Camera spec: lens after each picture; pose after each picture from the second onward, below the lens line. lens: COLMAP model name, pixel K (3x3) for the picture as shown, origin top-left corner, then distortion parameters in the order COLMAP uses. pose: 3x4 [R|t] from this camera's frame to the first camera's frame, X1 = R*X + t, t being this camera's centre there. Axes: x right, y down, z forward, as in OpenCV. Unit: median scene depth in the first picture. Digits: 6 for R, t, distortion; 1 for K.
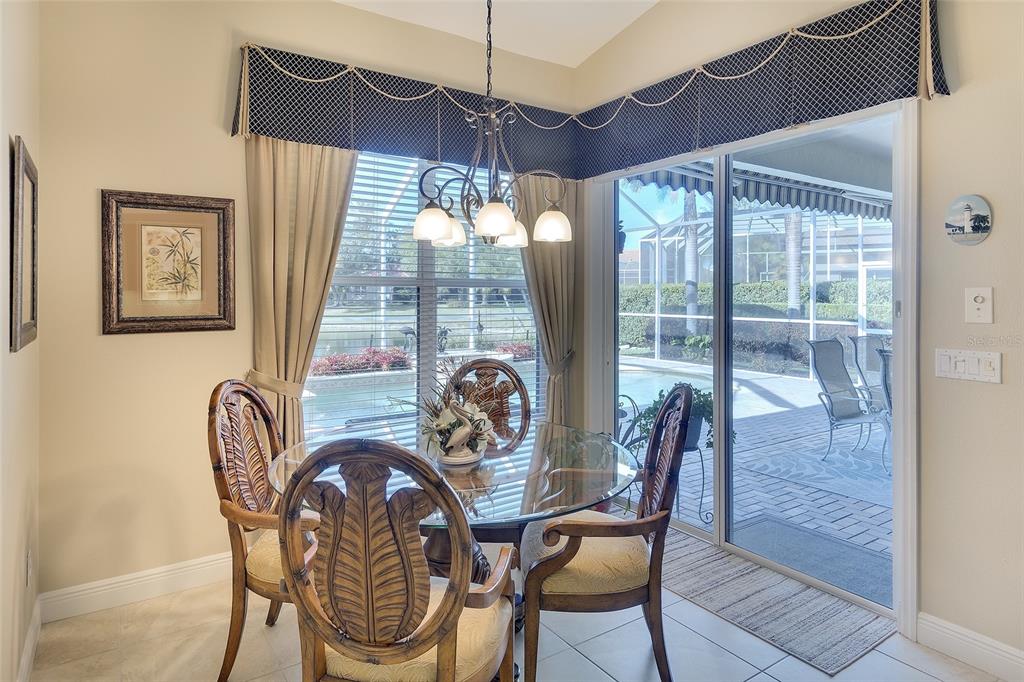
lens RADIAL K [[548.6, 0, 439.0], [0, 548.6, 297.5], [0, 0, 1]] dist [0.001968, 0.000096]
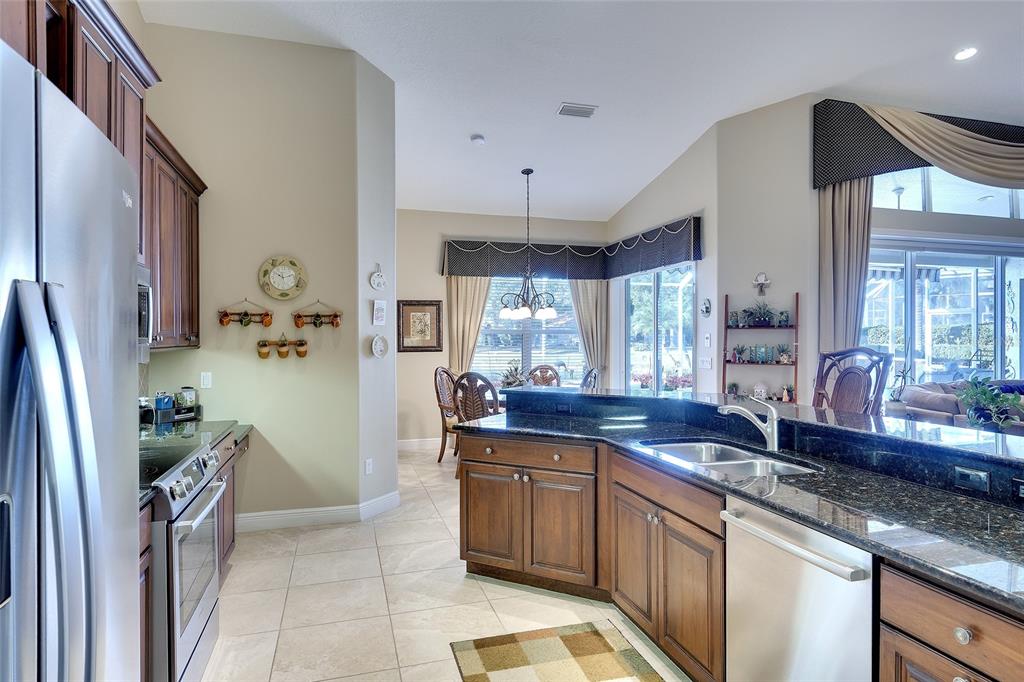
lens RADIAL K [[550.0, 0, 512.0], [0, 550.0, 341.0], [0, 0, 1]] dist [0.002897, -0.000542]
pose [[0.972862, -0.002528, -0.231372, 0.558798], [0.002462, 0.999997, -0.000575, 0.012652], [0.231373, -0.000010, 0.972865, -1.480576]]
